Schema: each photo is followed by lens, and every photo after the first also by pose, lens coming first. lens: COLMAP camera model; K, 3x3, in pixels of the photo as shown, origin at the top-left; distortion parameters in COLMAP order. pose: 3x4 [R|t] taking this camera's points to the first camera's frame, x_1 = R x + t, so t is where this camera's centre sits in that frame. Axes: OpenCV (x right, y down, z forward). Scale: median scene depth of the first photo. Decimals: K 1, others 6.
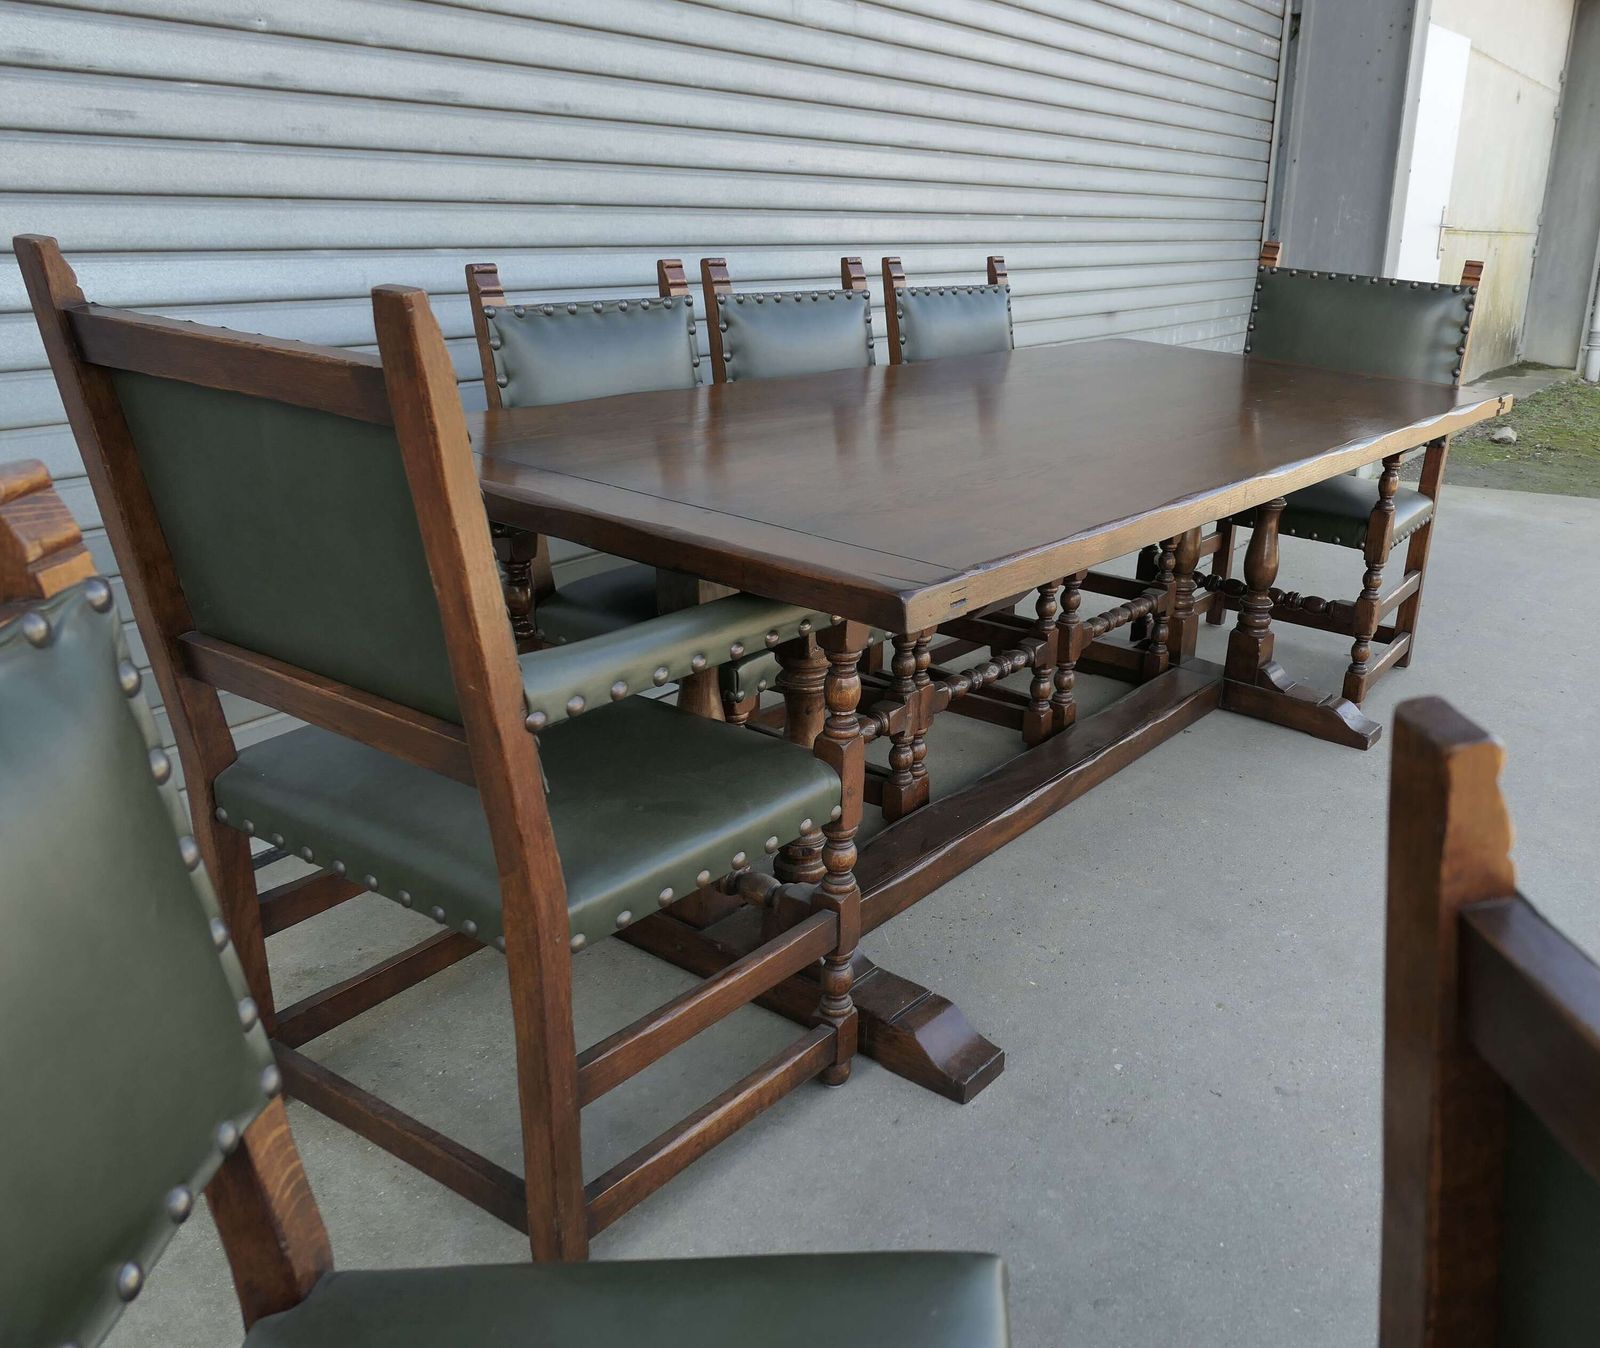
lens RADIAL K [[1396.0, 0, 1007.4], [0, 1396.0, 670.0], [0, 0, 1]] dist [-0.020882, 0.000199]
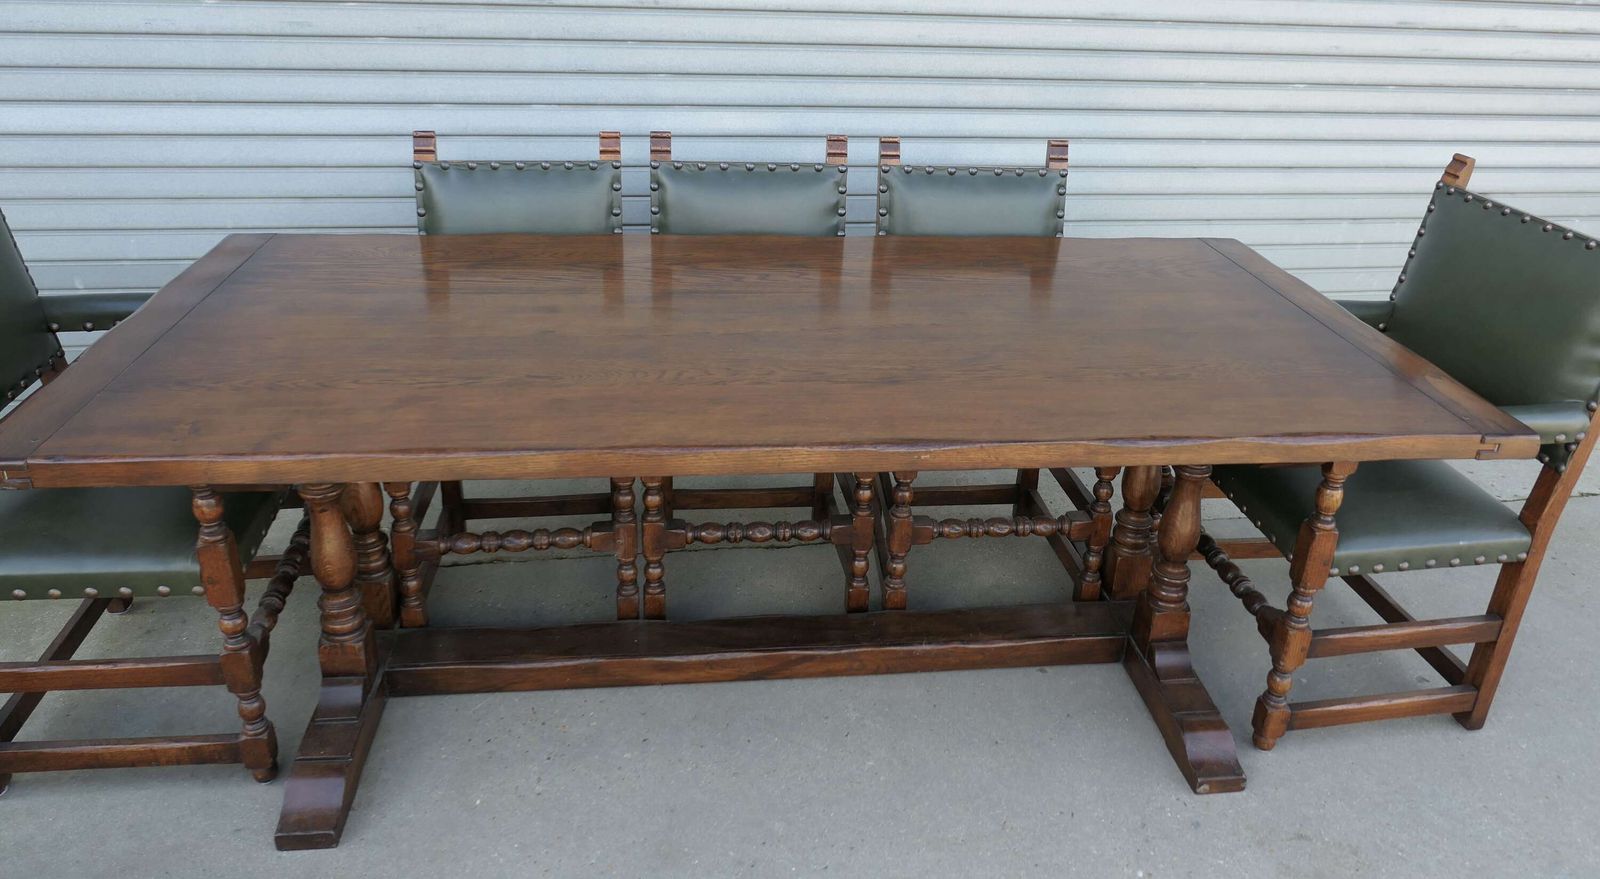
lens RADIAL K [[1096.9, 0, 808.6], [0, 1096.9, 341.2], [0, 0, 1]] dist [-0.026475, 0.004140]
pose [[0.636016, 0.254058, -0.728655, 0.746839], [-0.253569, 0.960623, 0.113606, -0.310719], [0.728825, 0.112509, 0.675393, 0.547378]]
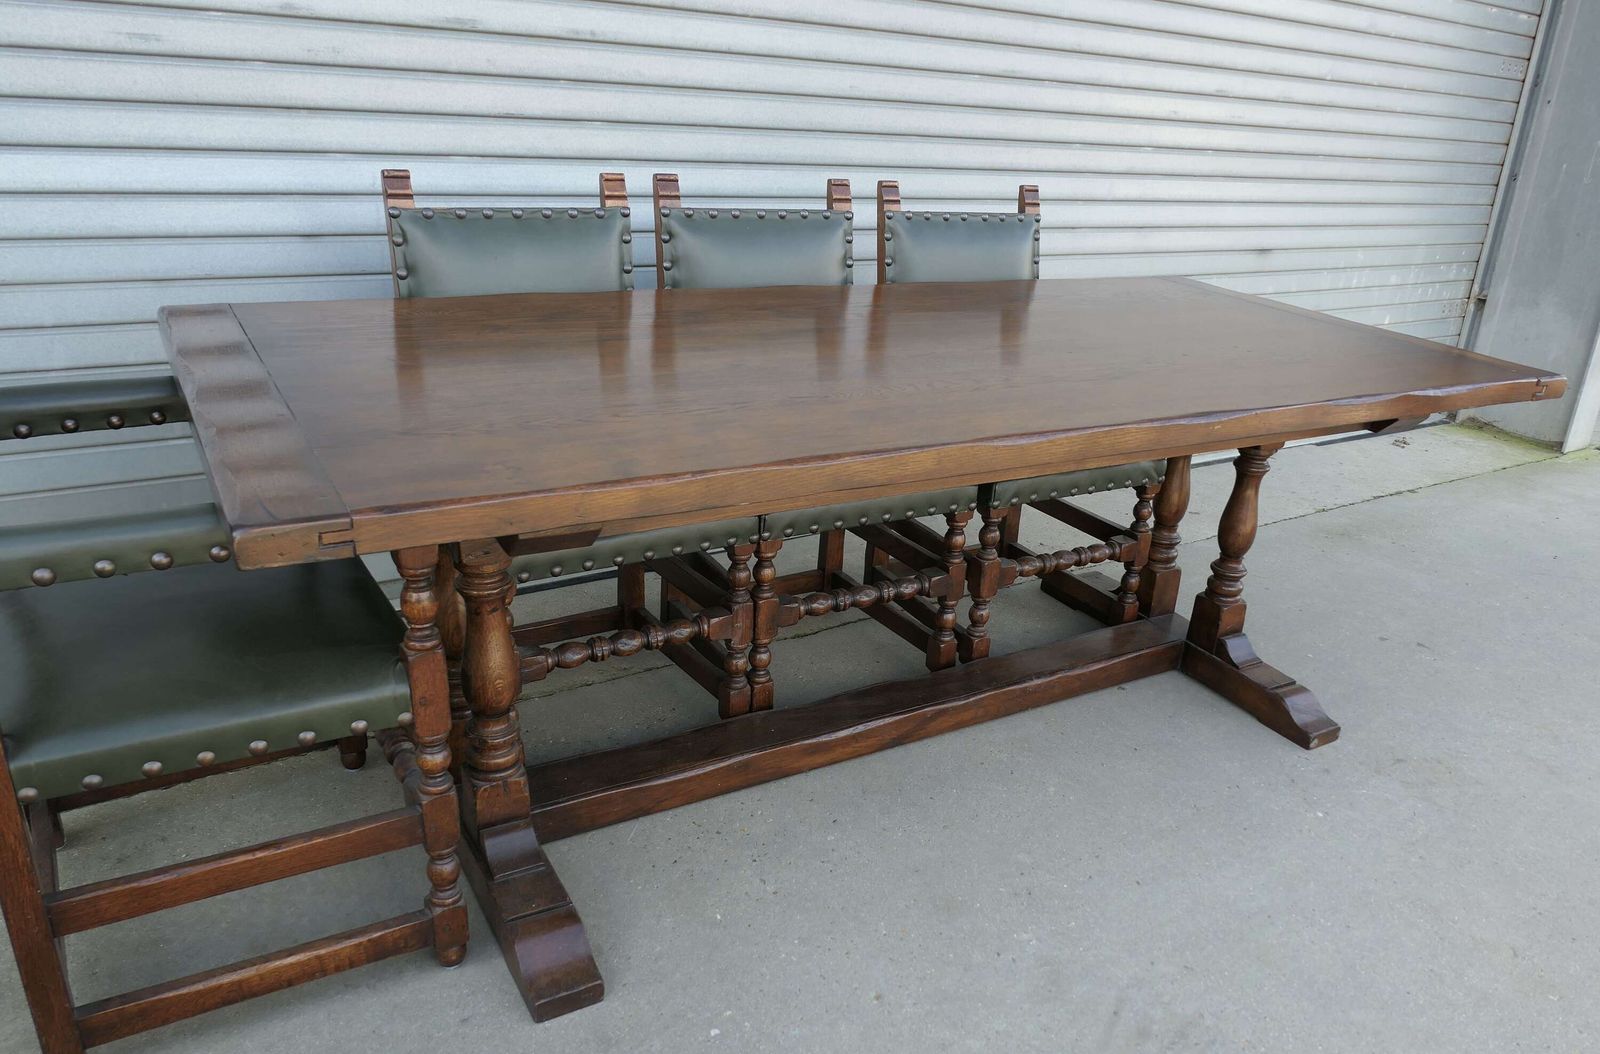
lens RADIAL K [[1177.6, 0, 855.3], [0, 1177.6, 565.5], [0, 0, 1]] dist [-0.021019, 0.000097]
pose [[0.906235, 0.169457, -0.387327, 0.388503], [-0.157765, 0.985525, 0.062045, -0.090605], [0.392235, 0.004879, 0.919852, 0.262812]]
